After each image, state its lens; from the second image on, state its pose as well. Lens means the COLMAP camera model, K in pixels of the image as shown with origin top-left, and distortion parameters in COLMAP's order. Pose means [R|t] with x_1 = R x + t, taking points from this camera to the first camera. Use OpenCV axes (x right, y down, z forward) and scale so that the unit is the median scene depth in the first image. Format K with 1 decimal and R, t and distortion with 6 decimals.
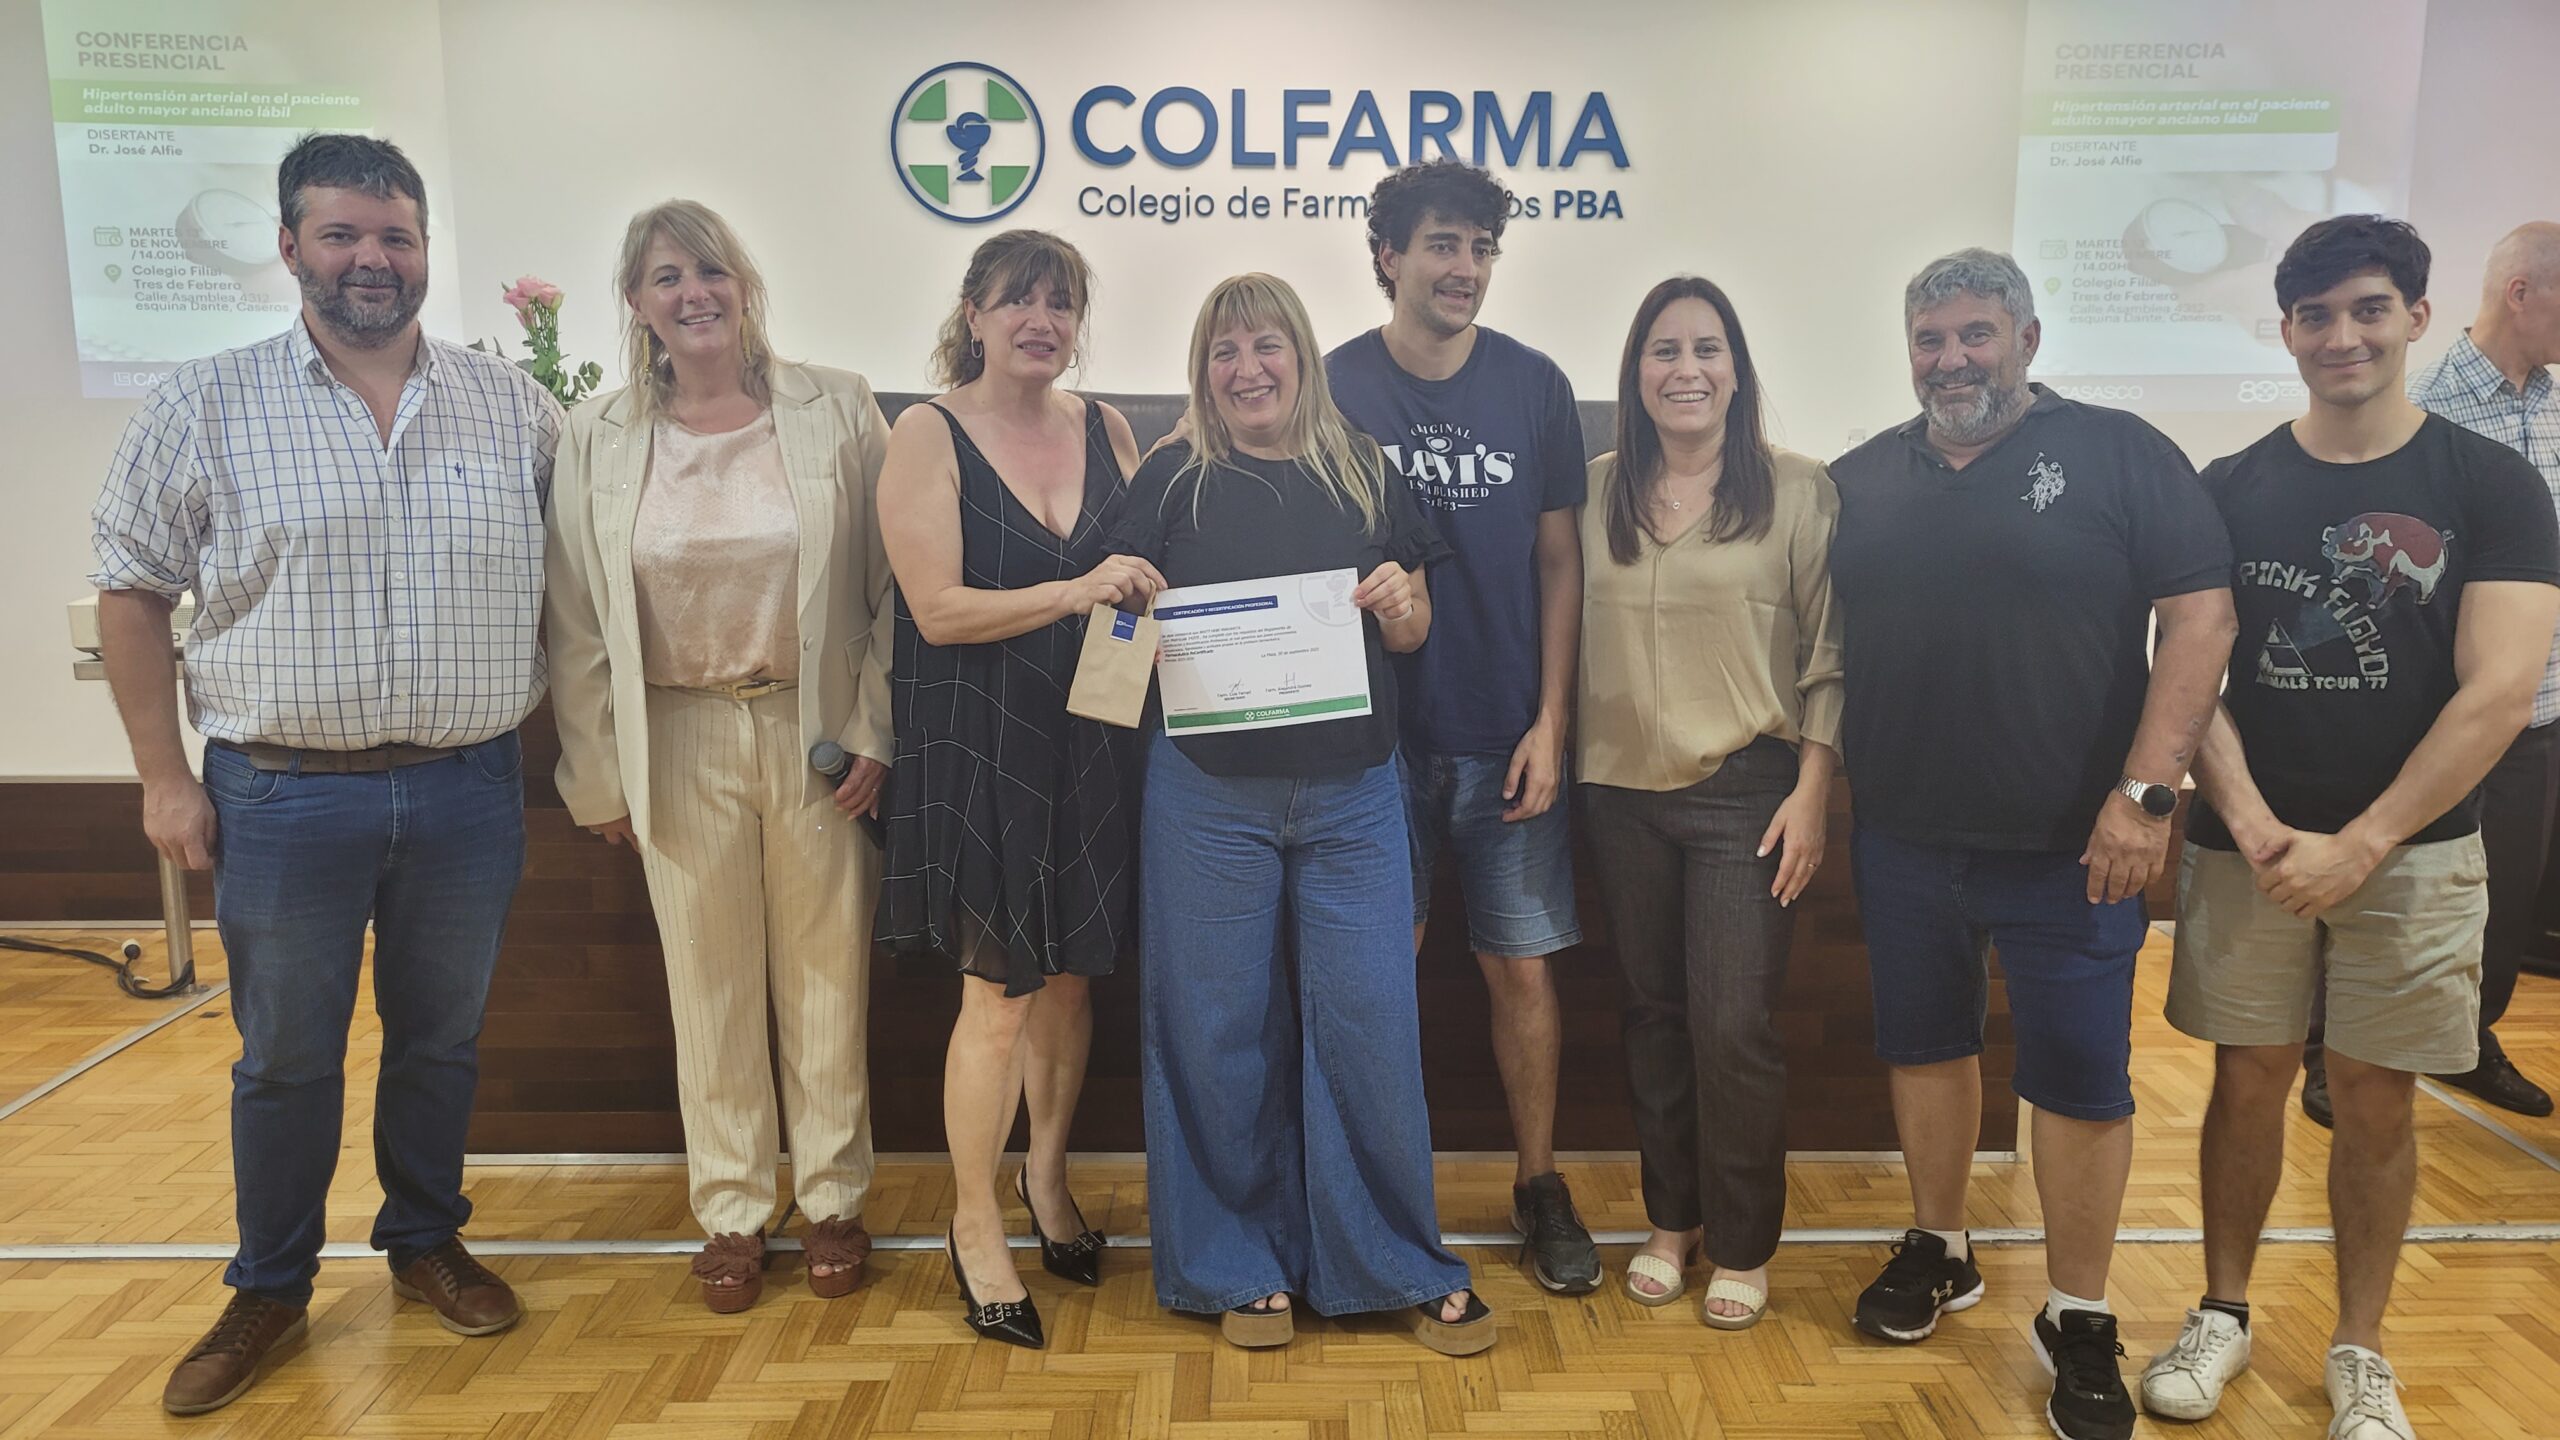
lens RADIAL K [[2127.6, 0, 1313.1], [0, 2127.6, 708.6], [0, 0, 1]] dist [0.055921, -0.060244]
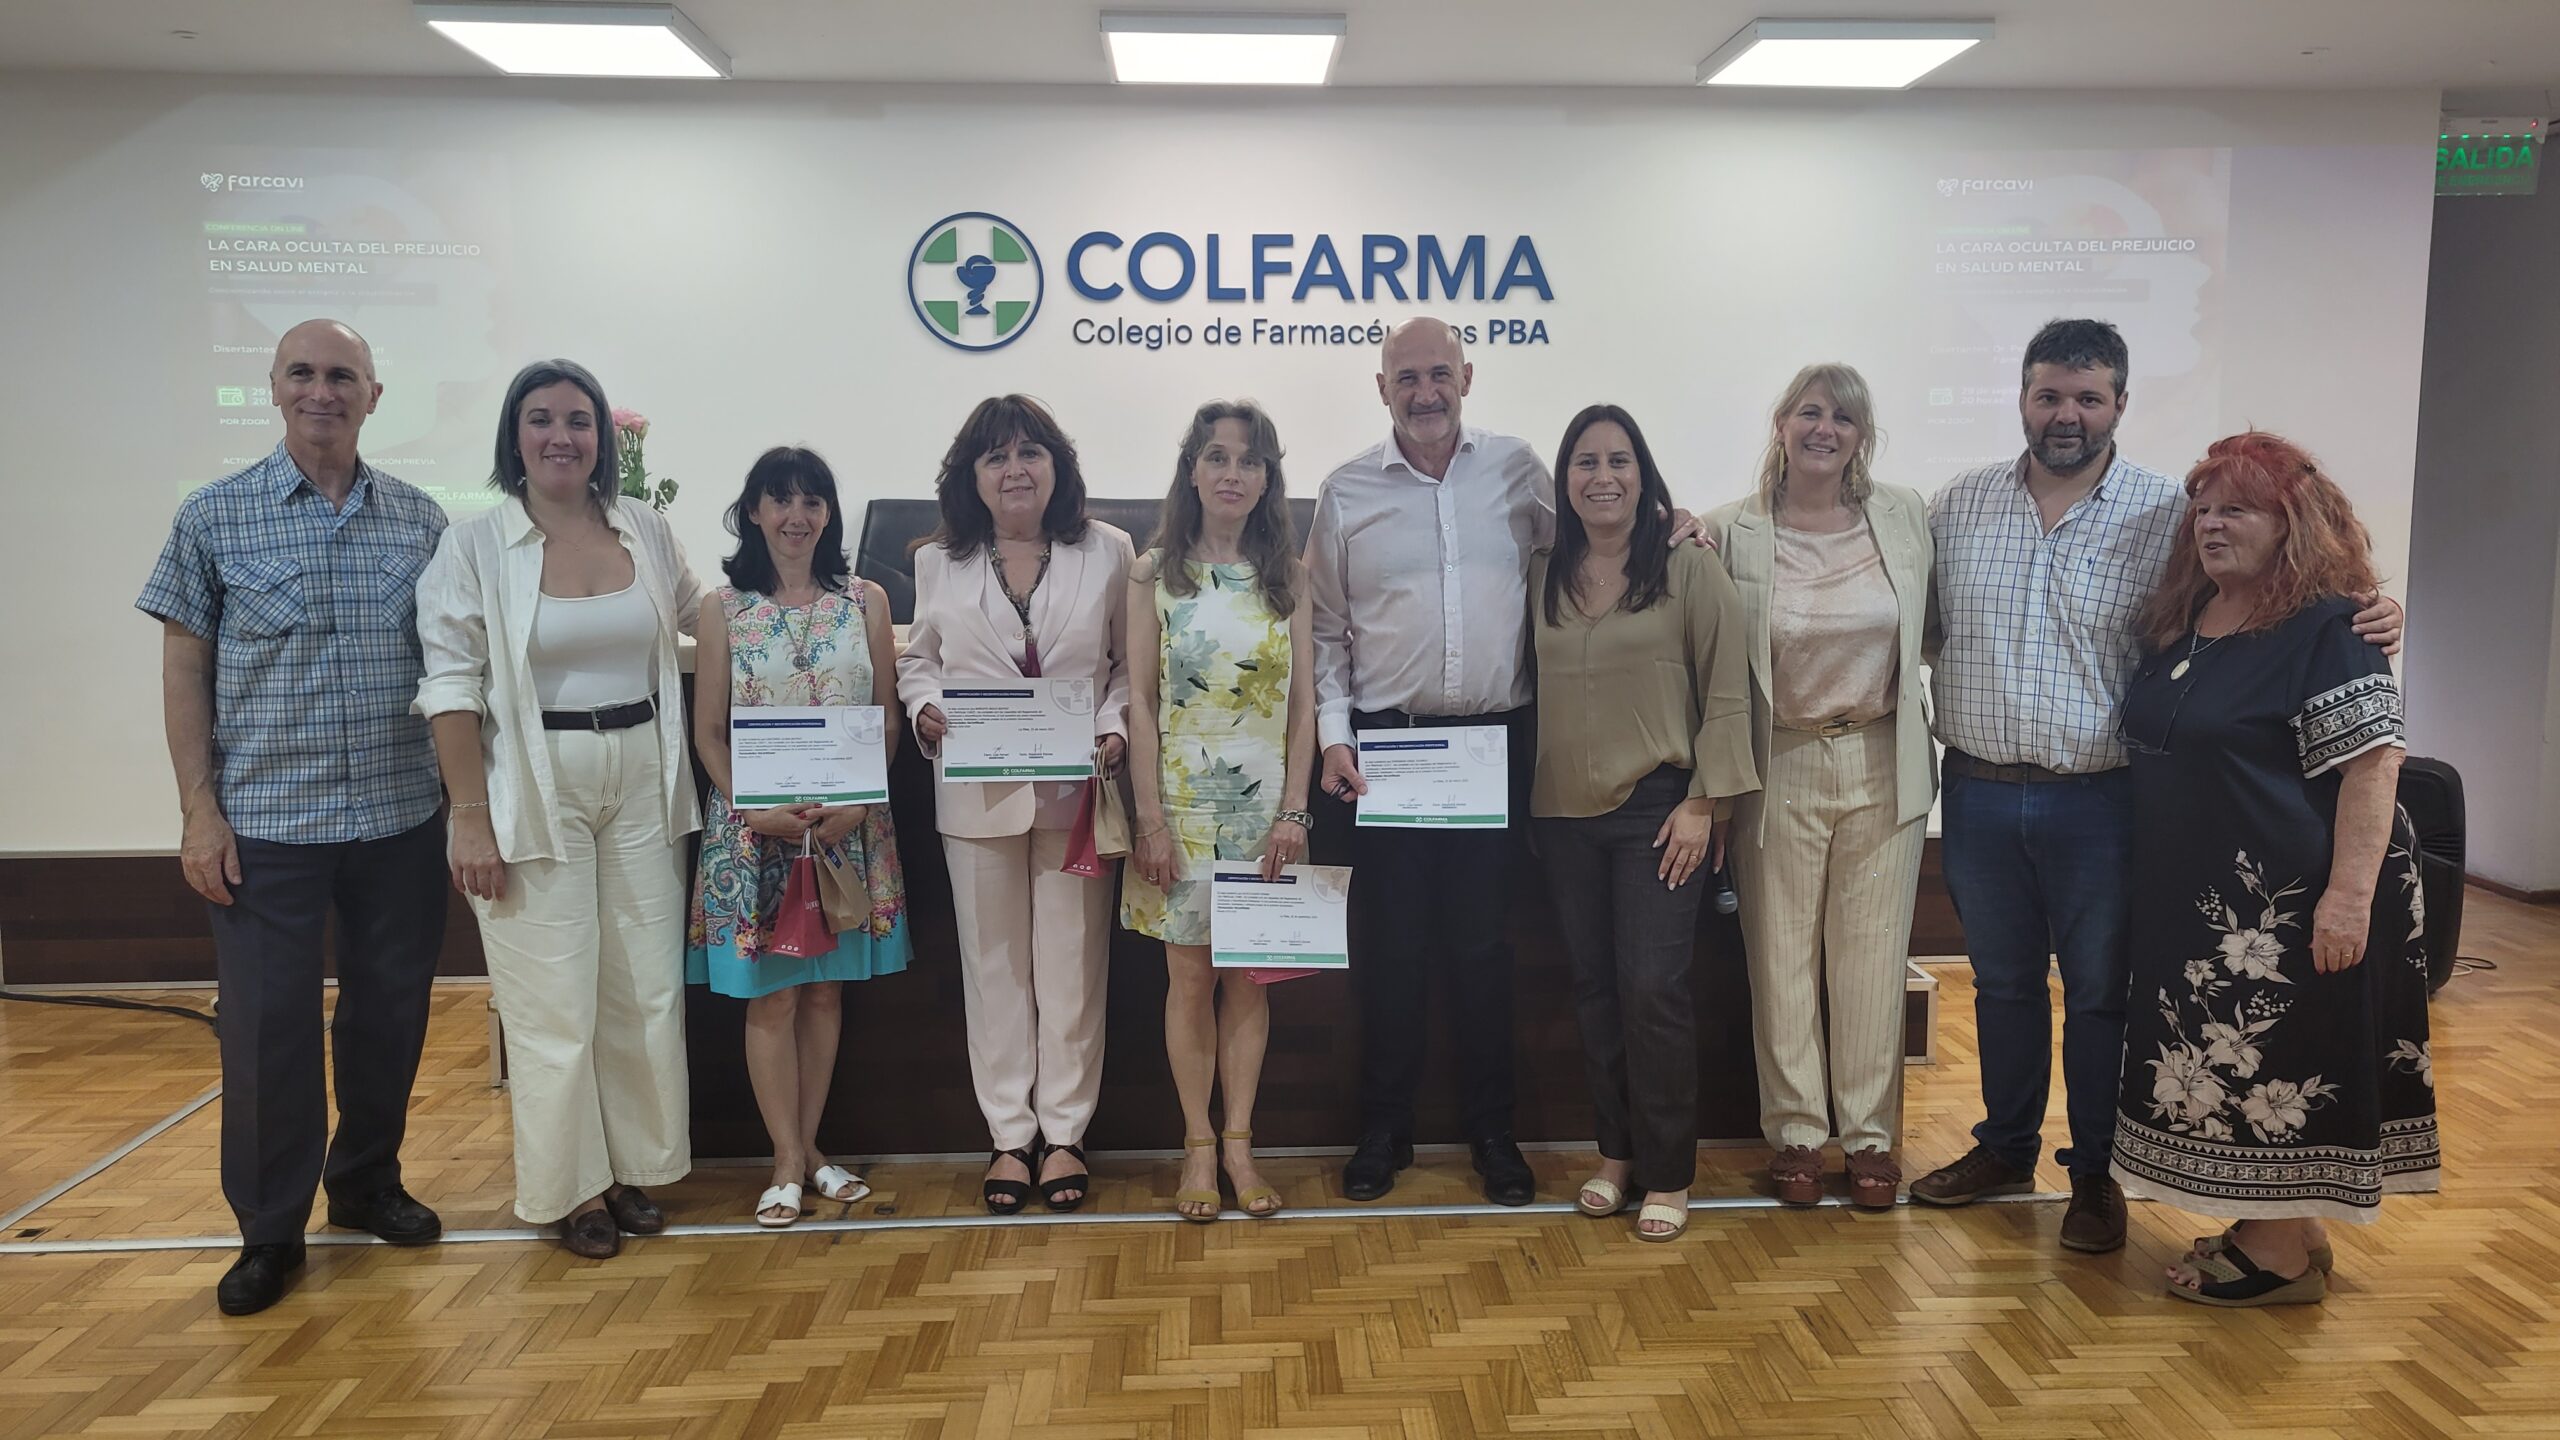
lens RADIAL K [[2113.2, 0, 1327.8], [0, 2113.2, 692.2], [0, 0, 1]] dist [0.048154, -0.035065]
pose [[0.999413, -0.010780, 0.032521, -0.012847], [0.012382, 0.998699, -0.049459, 0.012500], [-0.031946, 0.049832, 0.998247, -0.124447]]
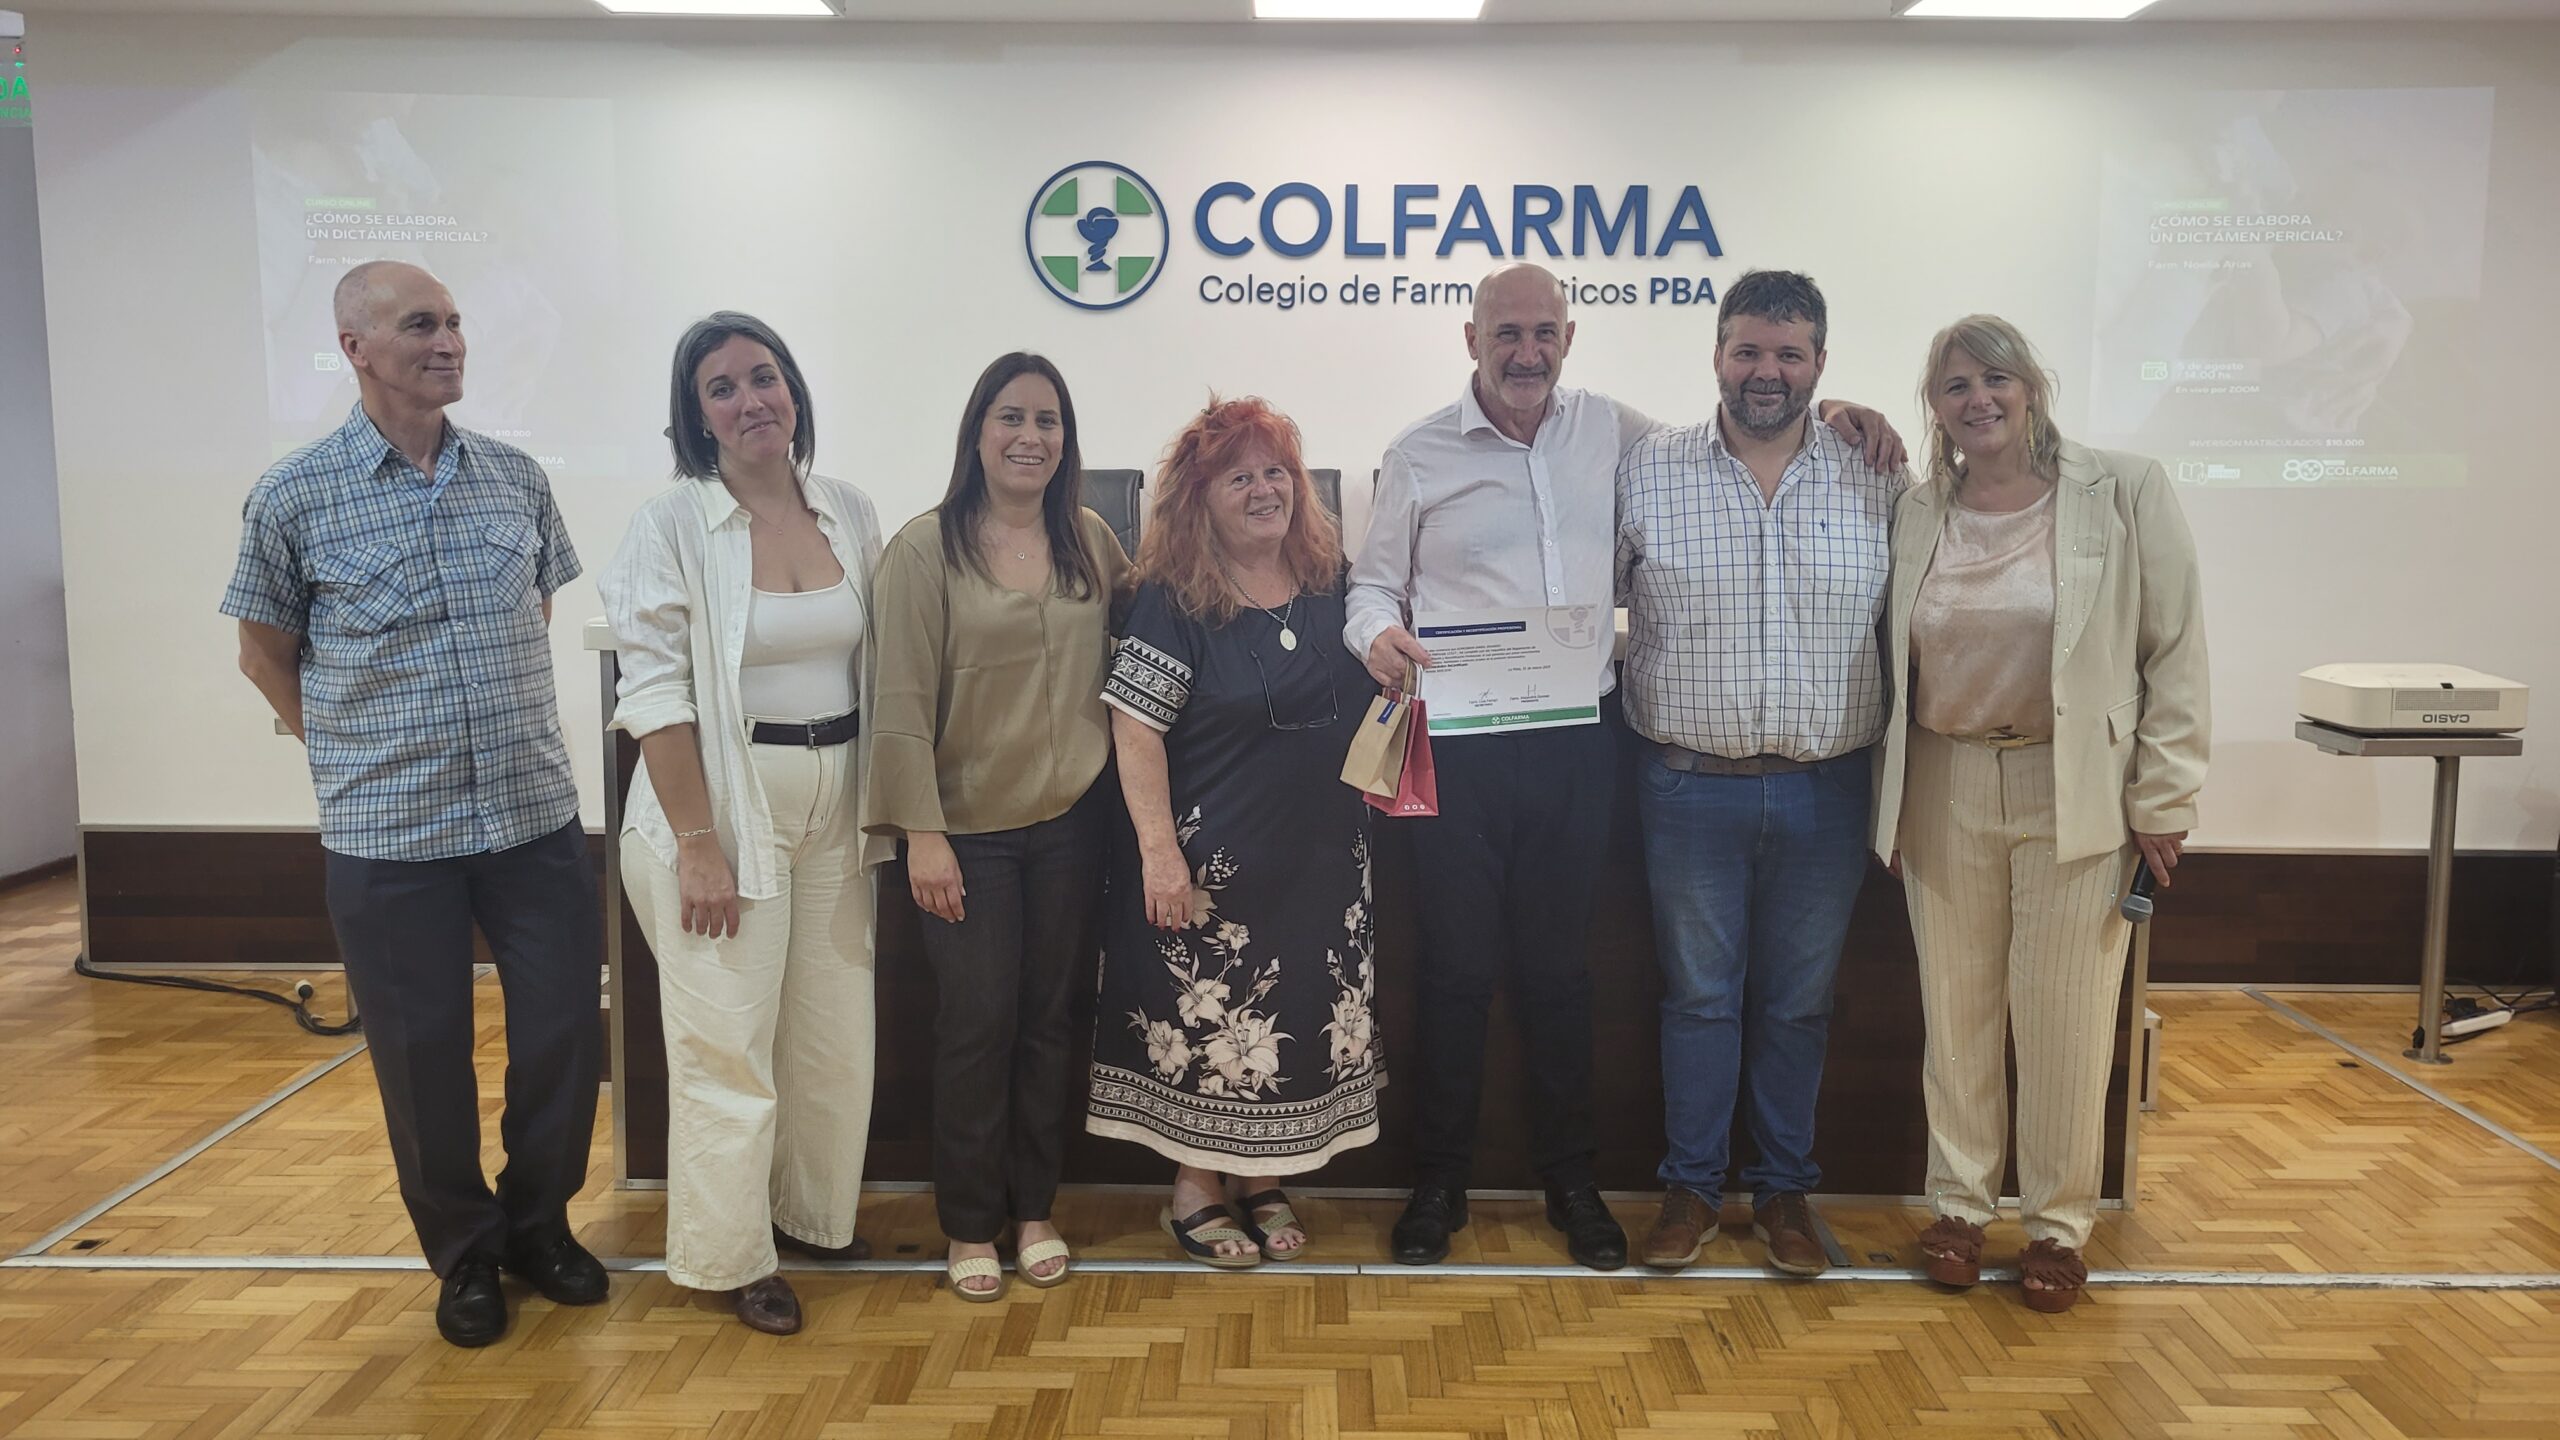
lens RADIAL K [[2121.0, 0, 1275.4], [0, 2121.0, 673.2], [0, 0, 1]] dist [0.054005, -0.052702]
pose [[0.999375, 0.004849, -0.035006, -0.034561], [-0.006552, 0.998792, -0.048699, 0.004366], [0.034727, 0.048898, 0.998200, -0.044557]]
